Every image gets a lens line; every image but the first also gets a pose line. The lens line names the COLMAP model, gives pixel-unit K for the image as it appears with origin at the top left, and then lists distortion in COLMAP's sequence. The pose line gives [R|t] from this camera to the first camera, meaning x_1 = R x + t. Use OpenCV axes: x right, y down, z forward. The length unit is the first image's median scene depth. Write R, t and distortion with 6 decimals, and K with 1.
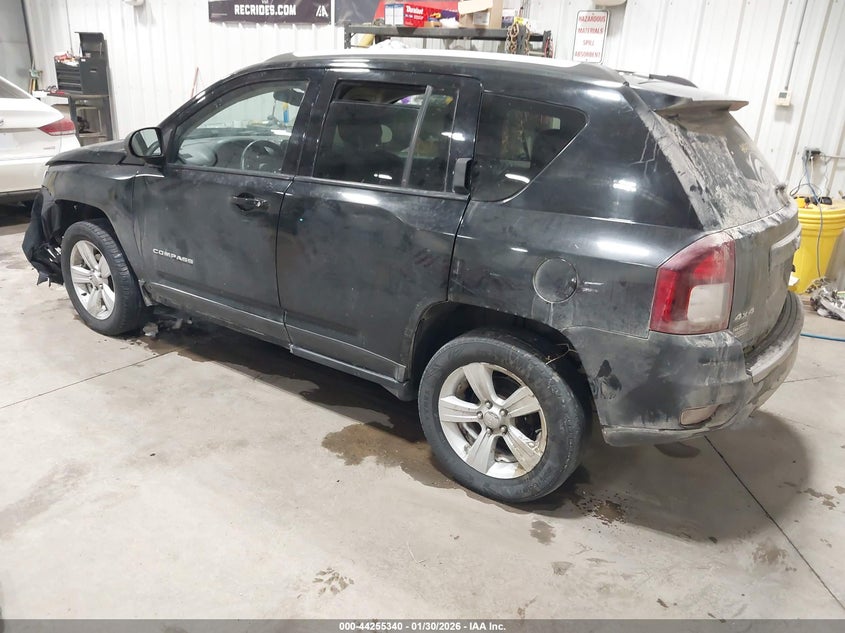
lens RADIAL K [[672.5, 0, 407.9], [0, 672.5, 317.8], [0, 0, 1]] dist [0.001982, -0.005759]
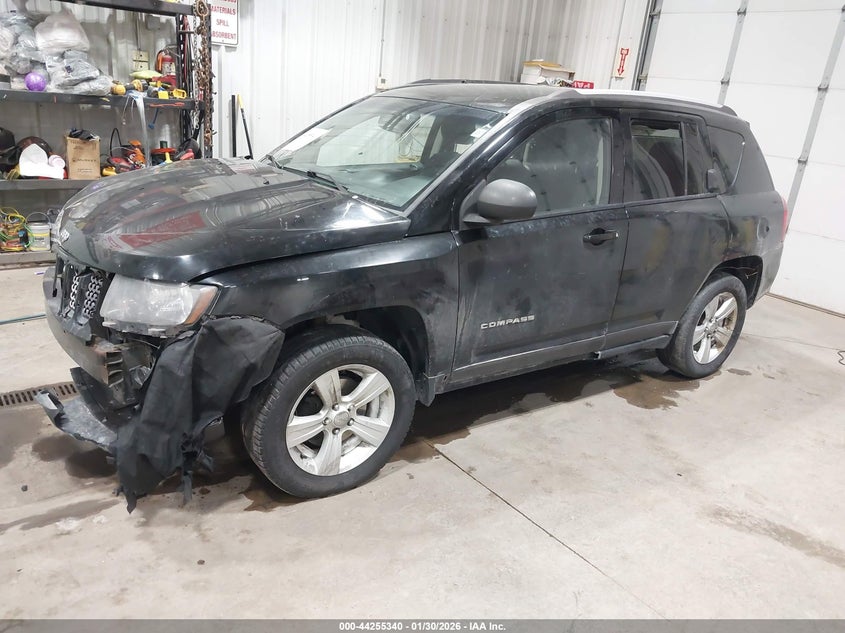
lens RADIAL K [[672.5, 0, 407.9], [0, 672.5, 317.8], [0, 0, 1]] dist [0.001982, -0.005759]
pose [[0.327509, -0.313422, 0.891350, -1.201584], [0.269926, 0.935100, 0.229627, -0.341771], [-0.905471, 0.165394, 0.390855, 0.790881]]
